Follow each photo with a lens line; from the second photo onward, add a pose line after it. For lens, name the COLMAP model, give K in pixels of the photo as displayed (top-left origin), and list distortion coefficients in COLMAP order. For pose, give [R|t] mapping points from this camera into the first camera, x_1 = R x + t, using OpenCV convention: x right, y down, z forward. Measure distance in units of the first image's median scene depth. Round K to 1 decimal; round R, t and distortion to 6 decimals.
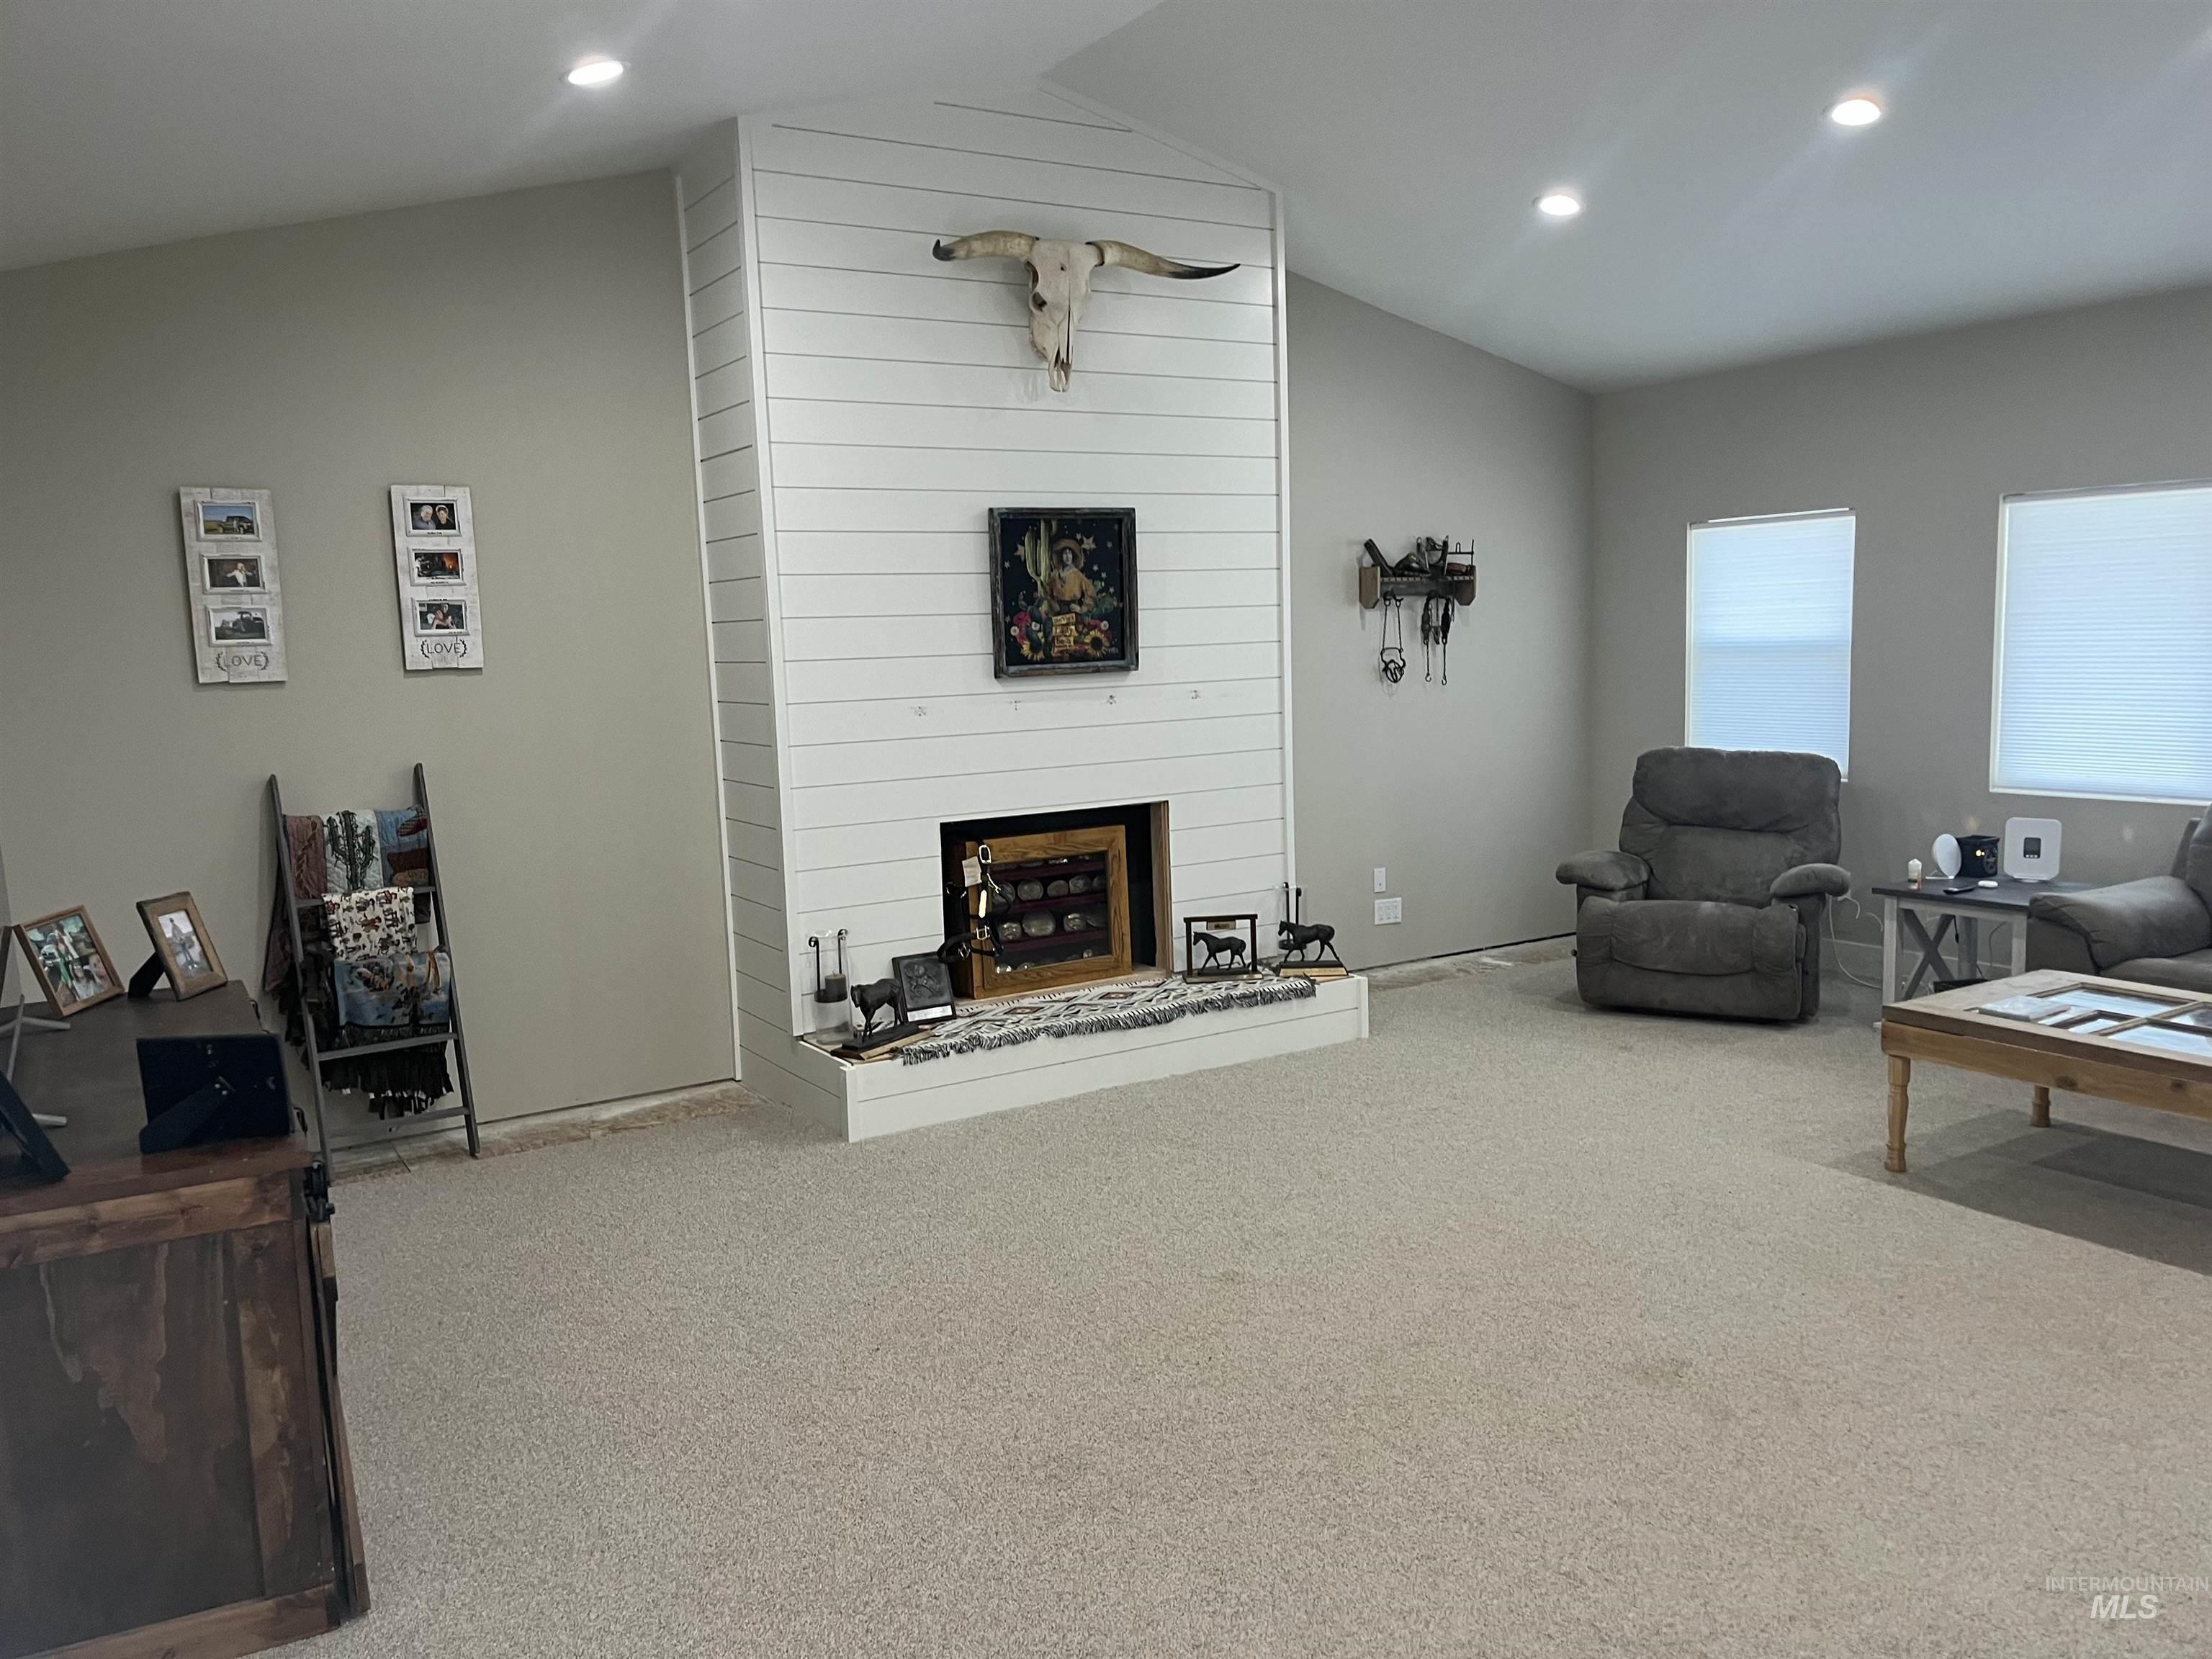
lens RADIAL K [[1693.2, 0, 1111.9], [0, 1693.2, 839.0], [0, 0, 1]] dist [0.061799, 0.002136]
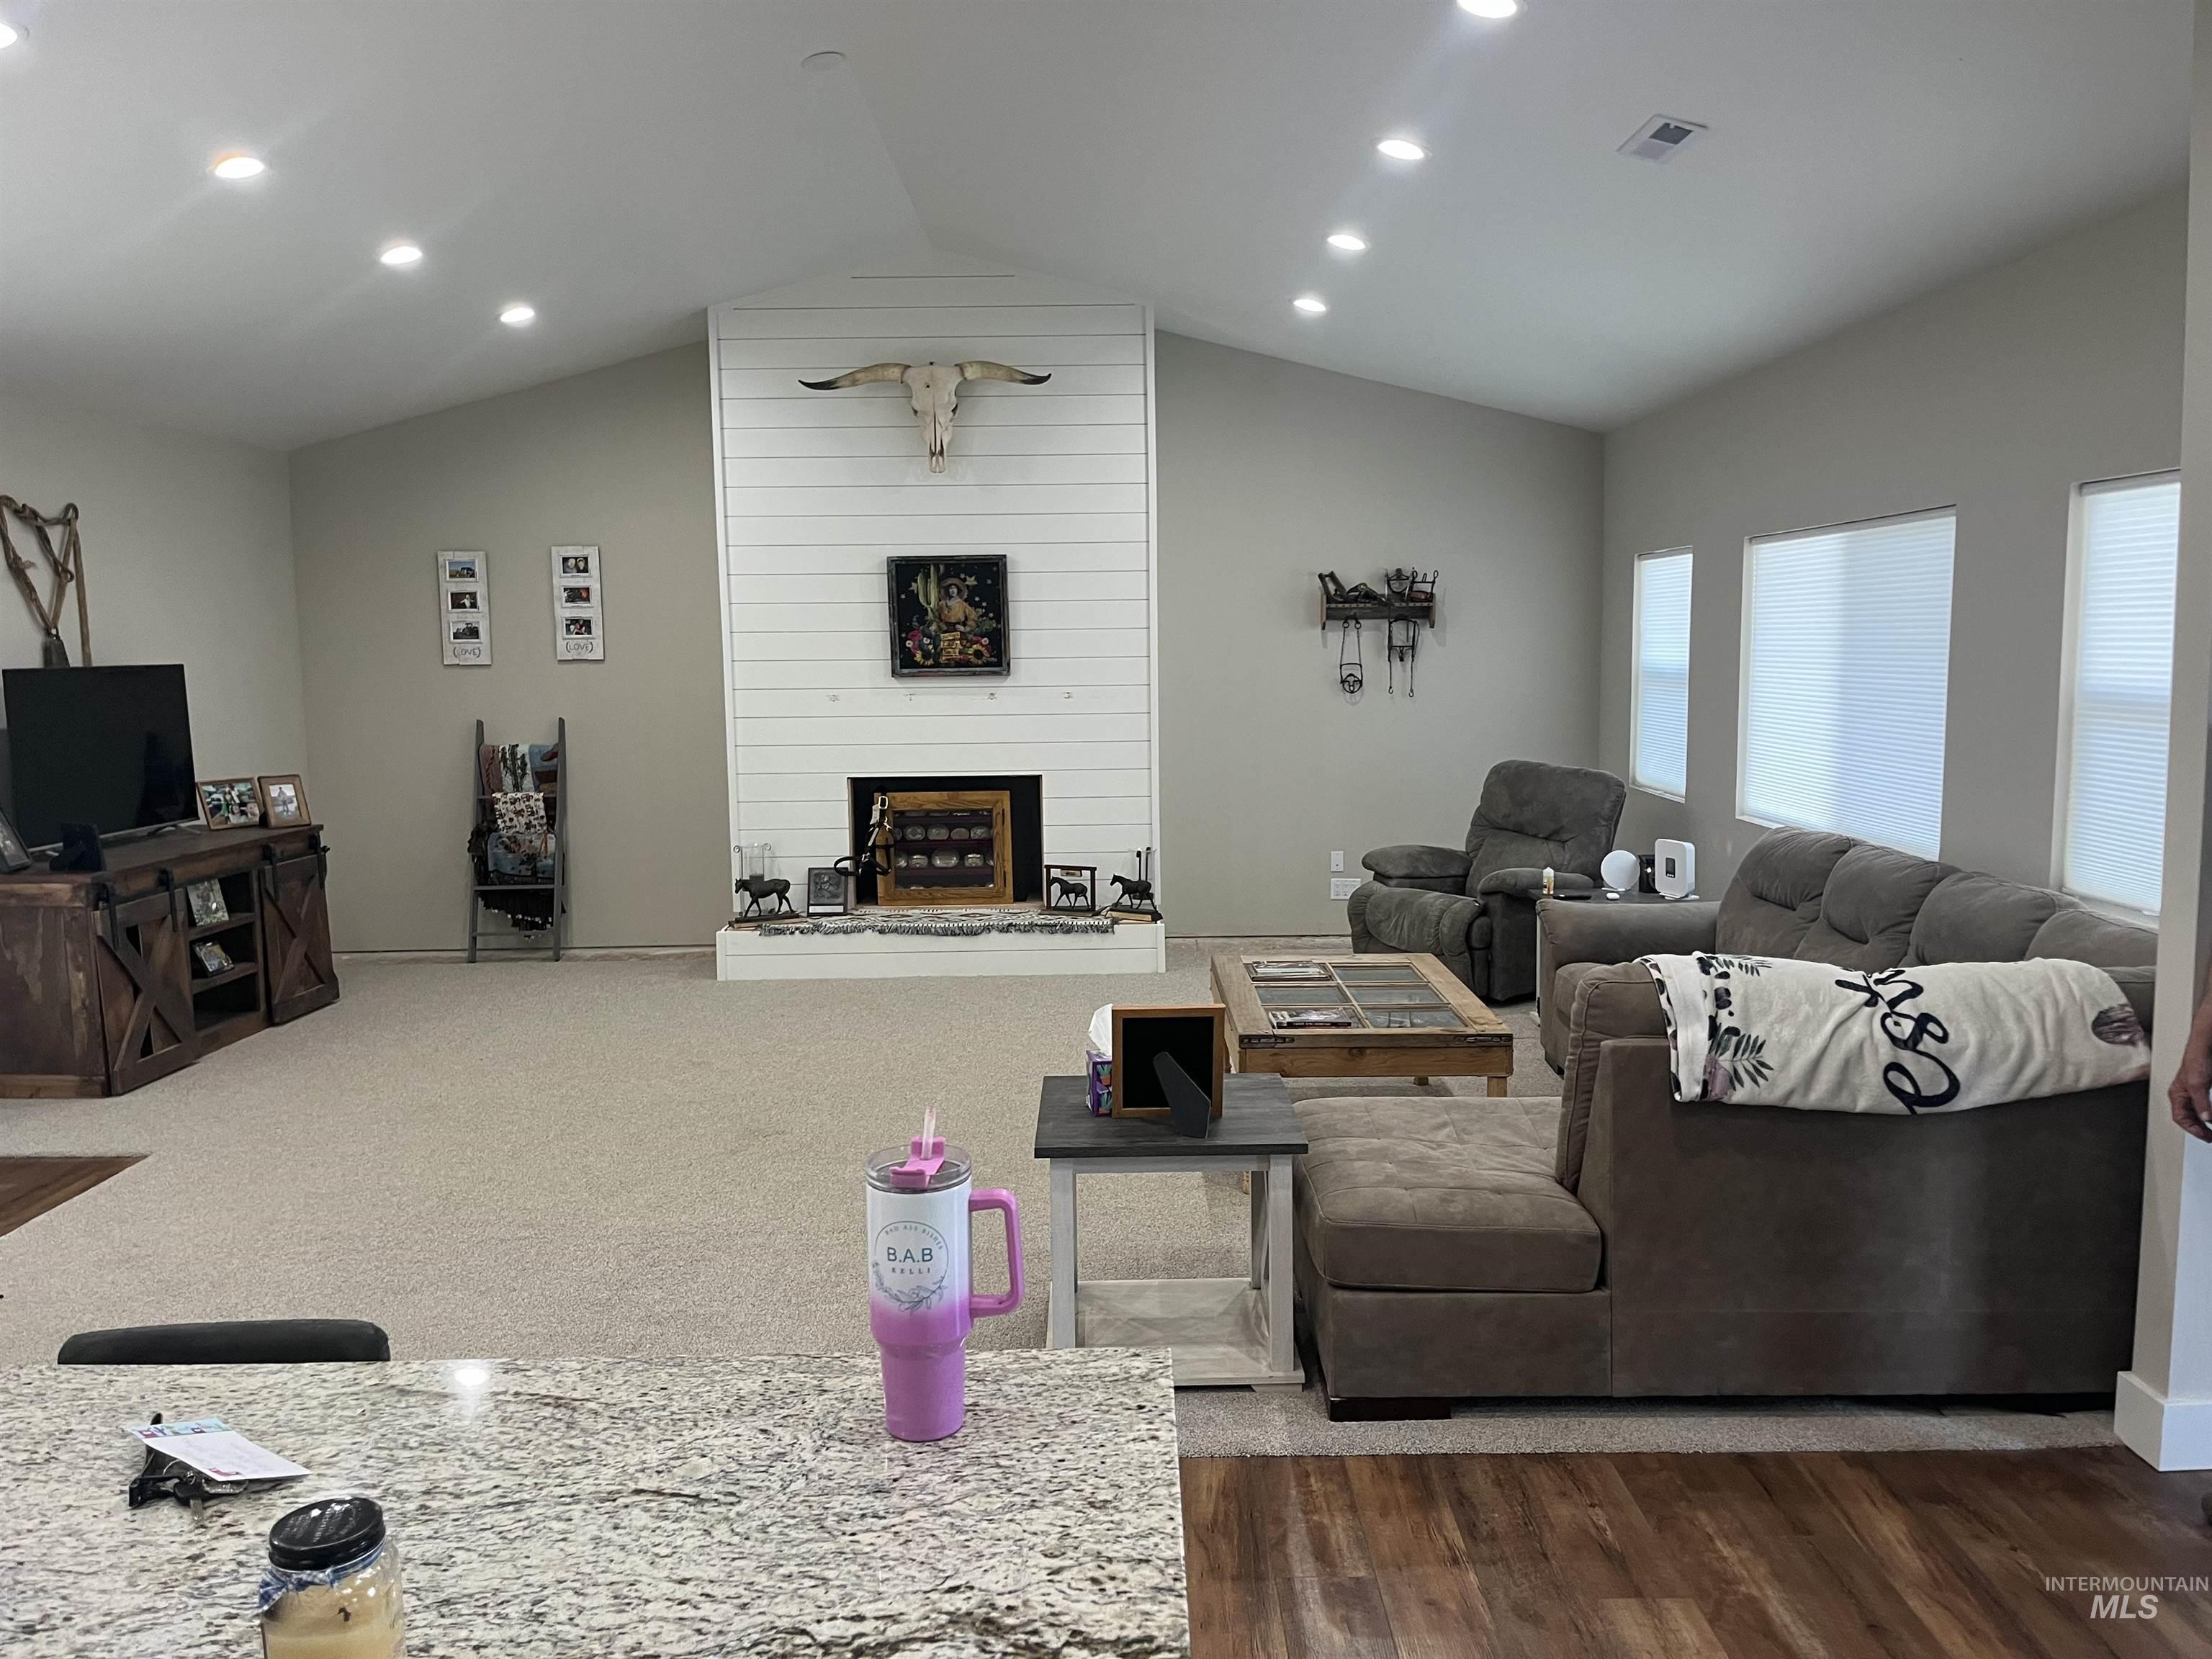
lens RADIAL K [[1693.2, 0, 1111.9], [0, 1693.2, 839.0], [0, 0, 1]] dist [0.061799, 0.002136]
pose [[0.857009, 0.082413, -0.508669, 0.810646], [-0.079707, 0.996448, 0.027152, -0.014136], [0.509100, 0.017275, 0.860534, -0.111899]]
